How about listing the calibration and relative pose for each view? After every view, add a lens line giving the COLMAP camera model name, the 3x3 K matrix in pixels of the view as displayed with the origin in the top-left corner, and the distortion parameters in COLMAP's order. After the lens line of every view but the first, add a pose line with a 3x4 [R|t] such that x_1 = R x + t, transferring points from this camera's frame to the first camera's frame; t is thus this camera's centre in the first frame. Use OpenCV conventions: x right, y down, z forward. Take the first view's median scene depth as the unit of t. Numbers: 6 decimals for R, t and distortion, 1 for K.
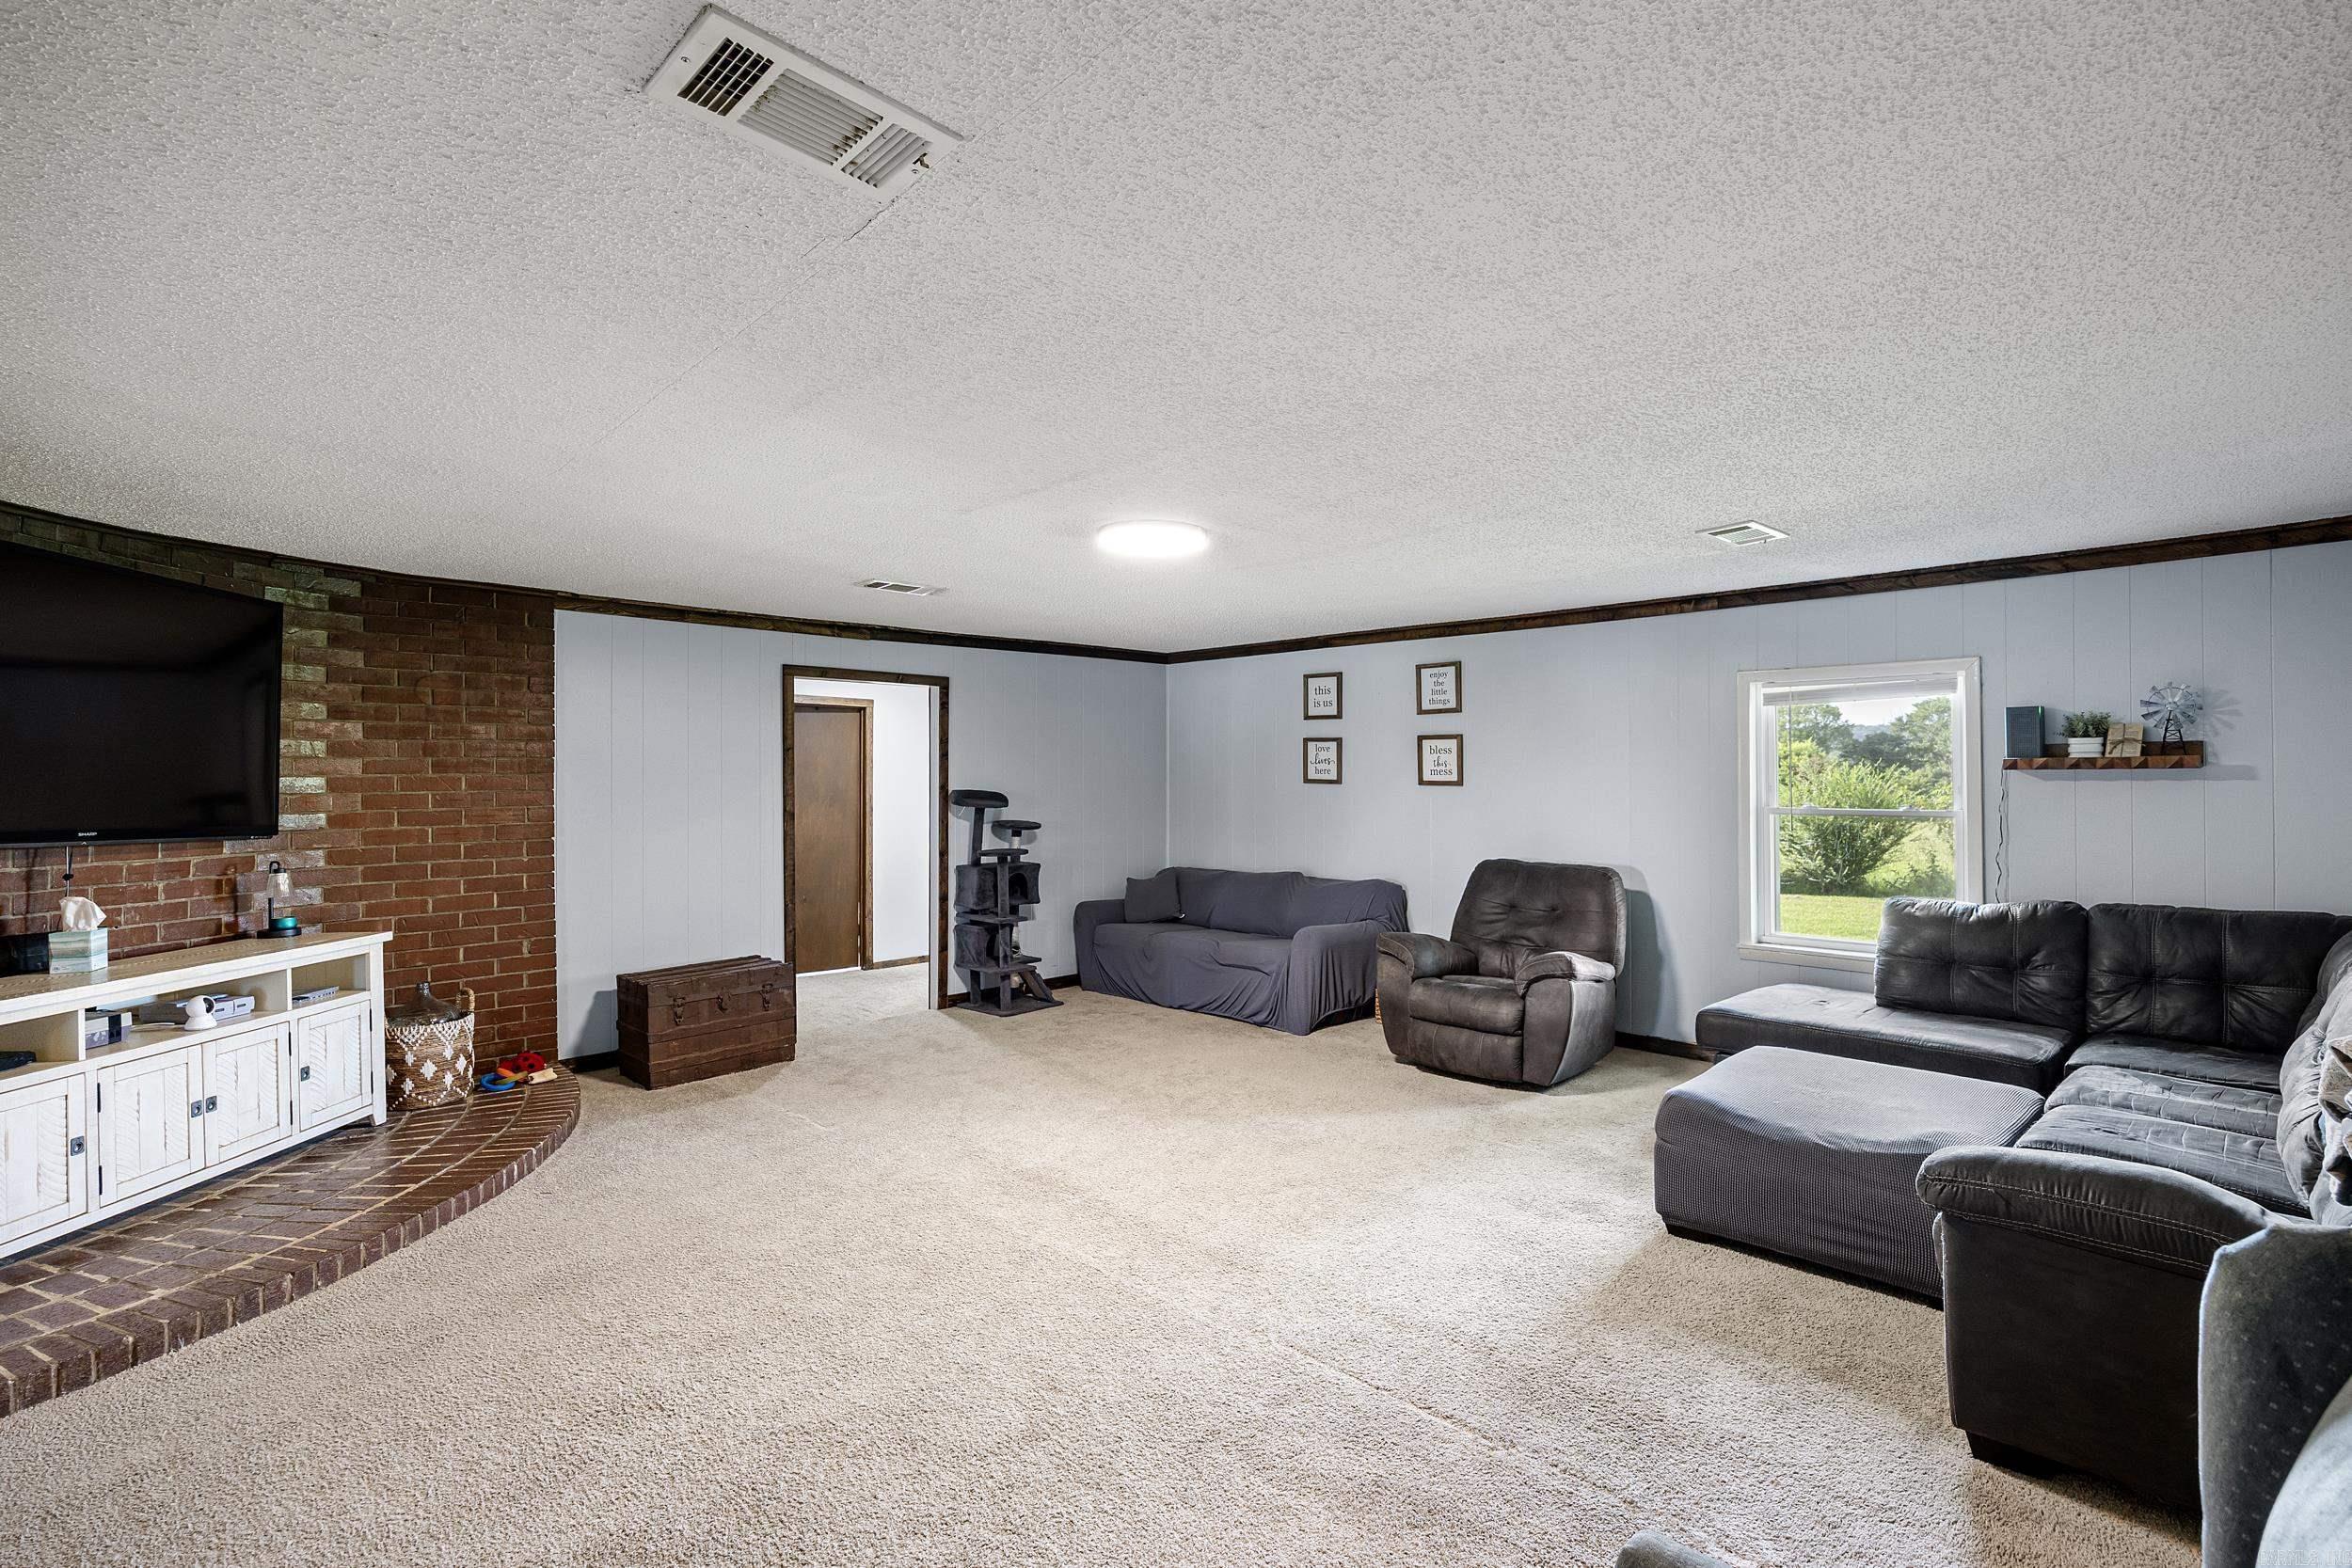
lens RADIAL K [[1089.1, 0, 1172.0], [0, 1089.1, 779.0], [0, 0, 1]] dist [-0.015218, 0.001925]
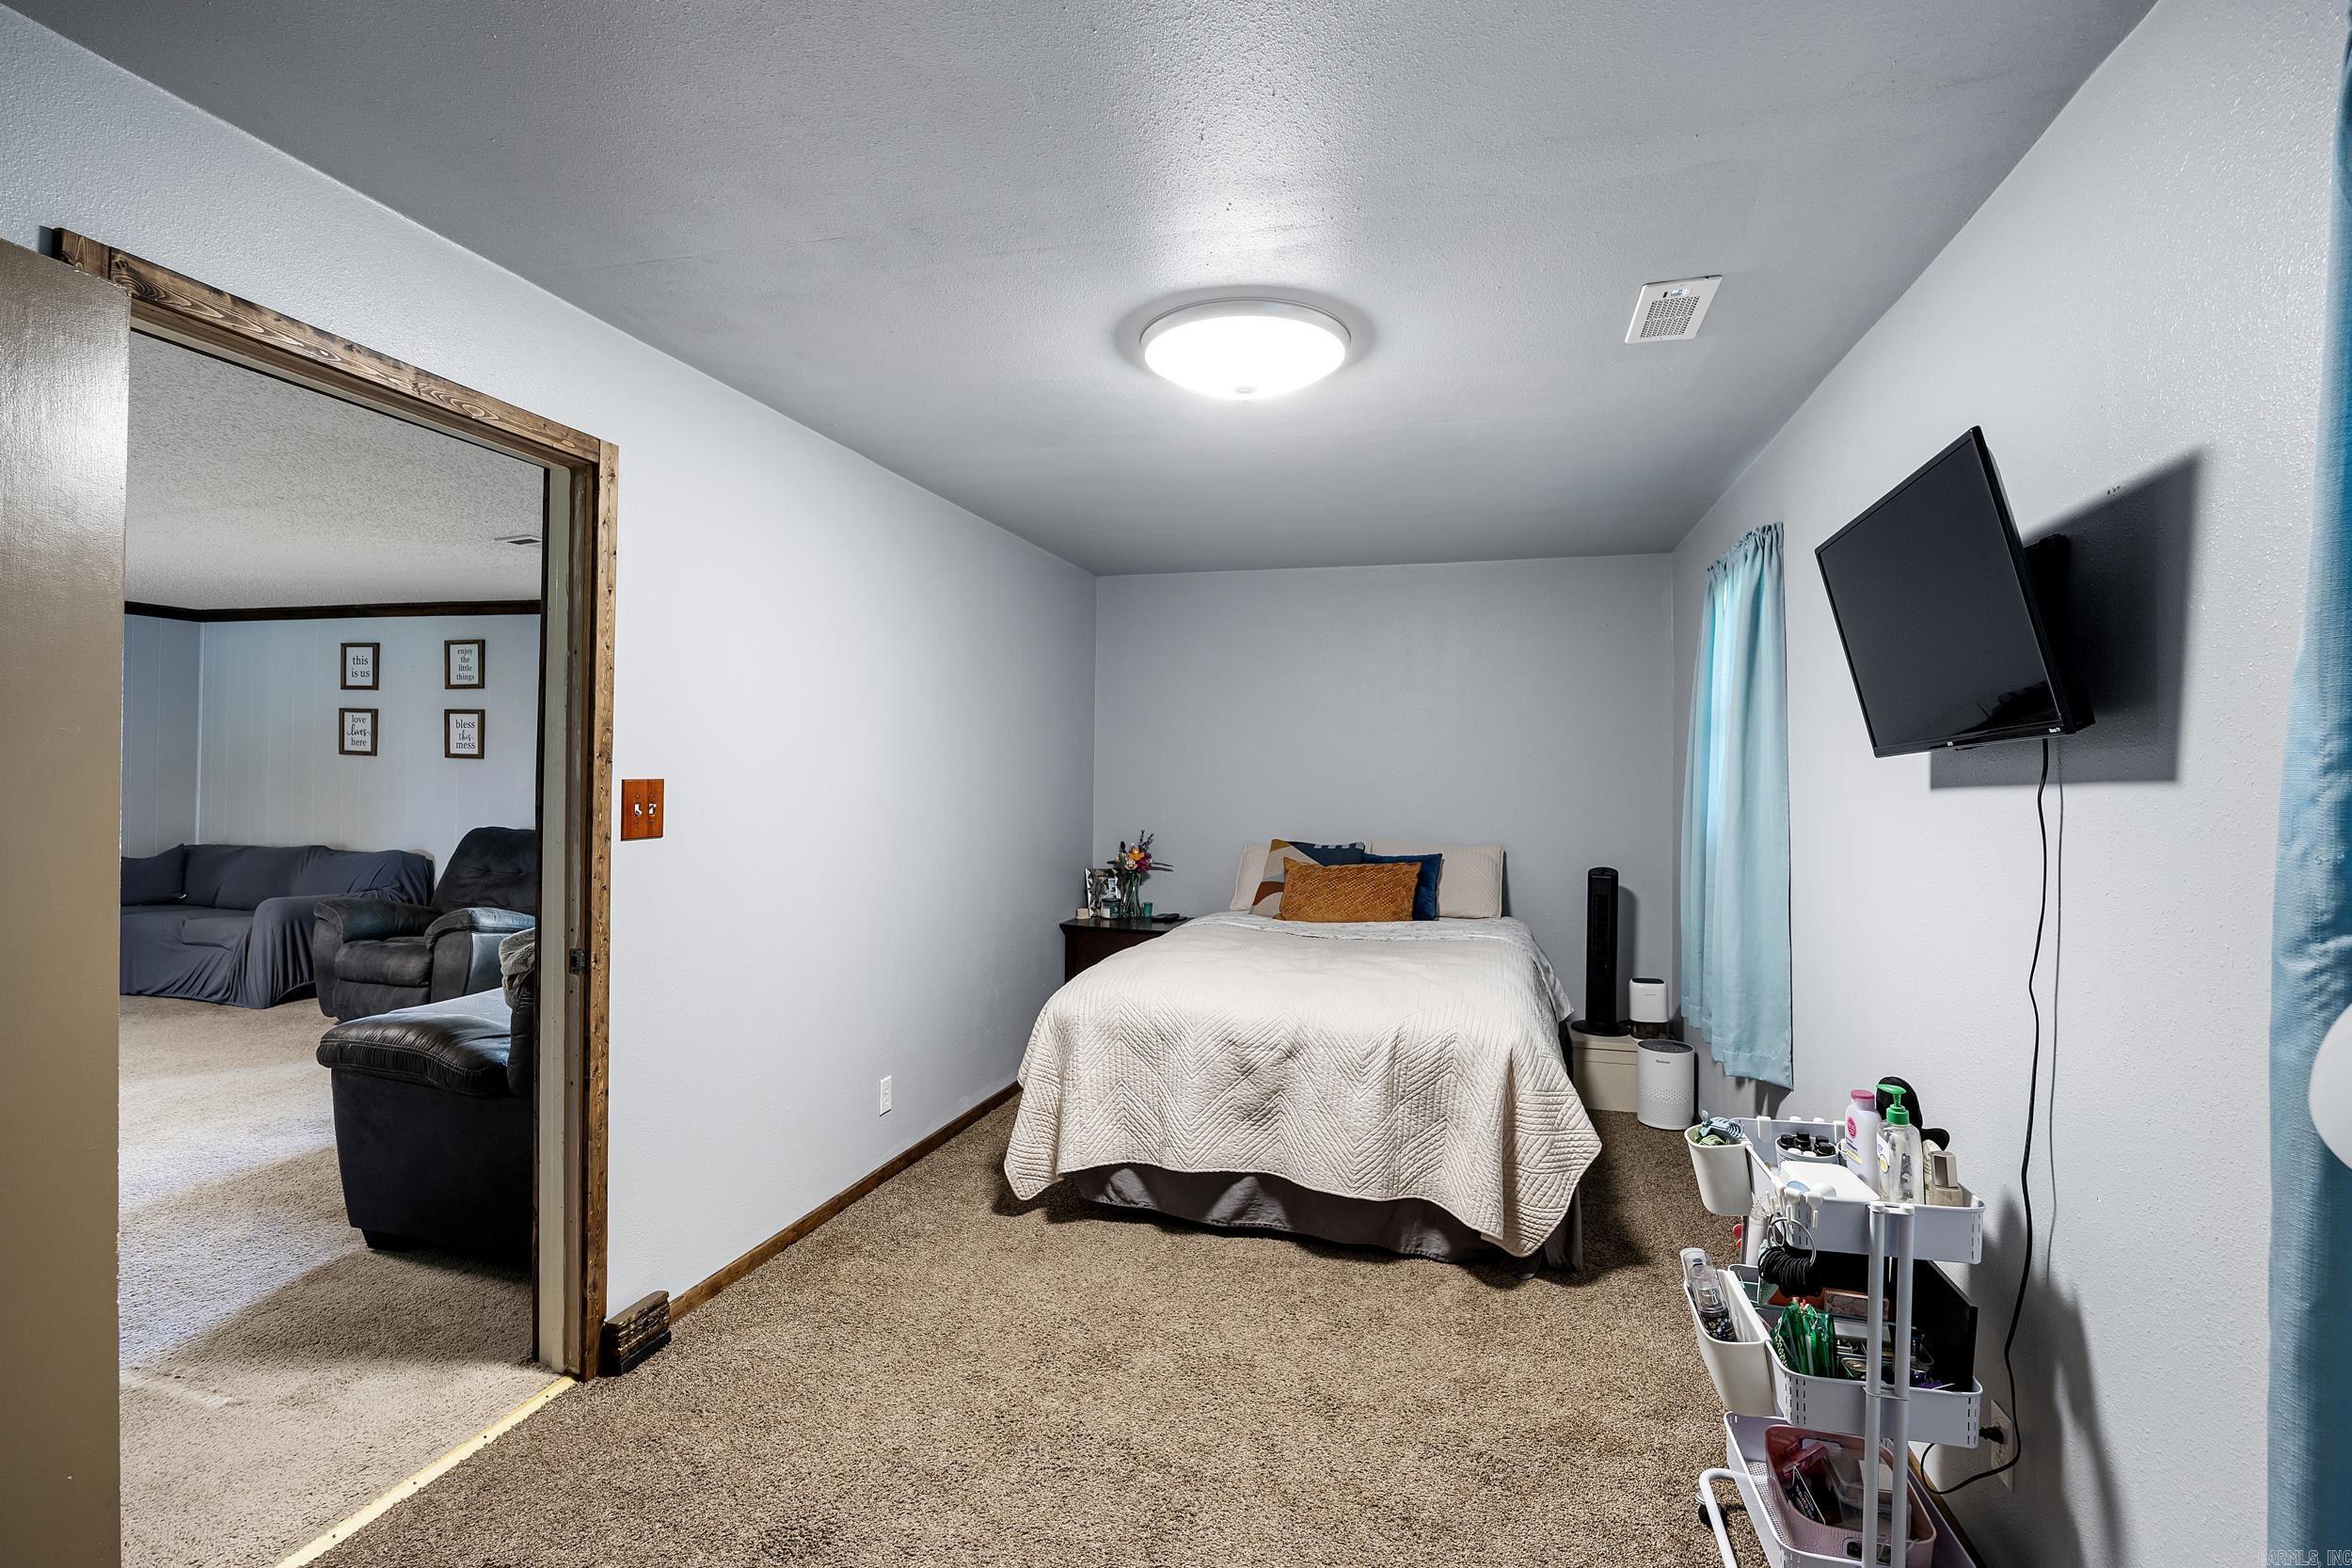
lens RADIAL K [[1089.1, 0, 1167.1], [0, 1089.1, 759.8], [0, 0, 1]] dist [-0.015218, 0.001925]
pose [[0.869996, 0.020017, 0.492652, 0.416630], [-0.017229, 0.999800, -0.010196, 0.008289], [-0.492758, 0.000383, 0.870167, -0.293992]]
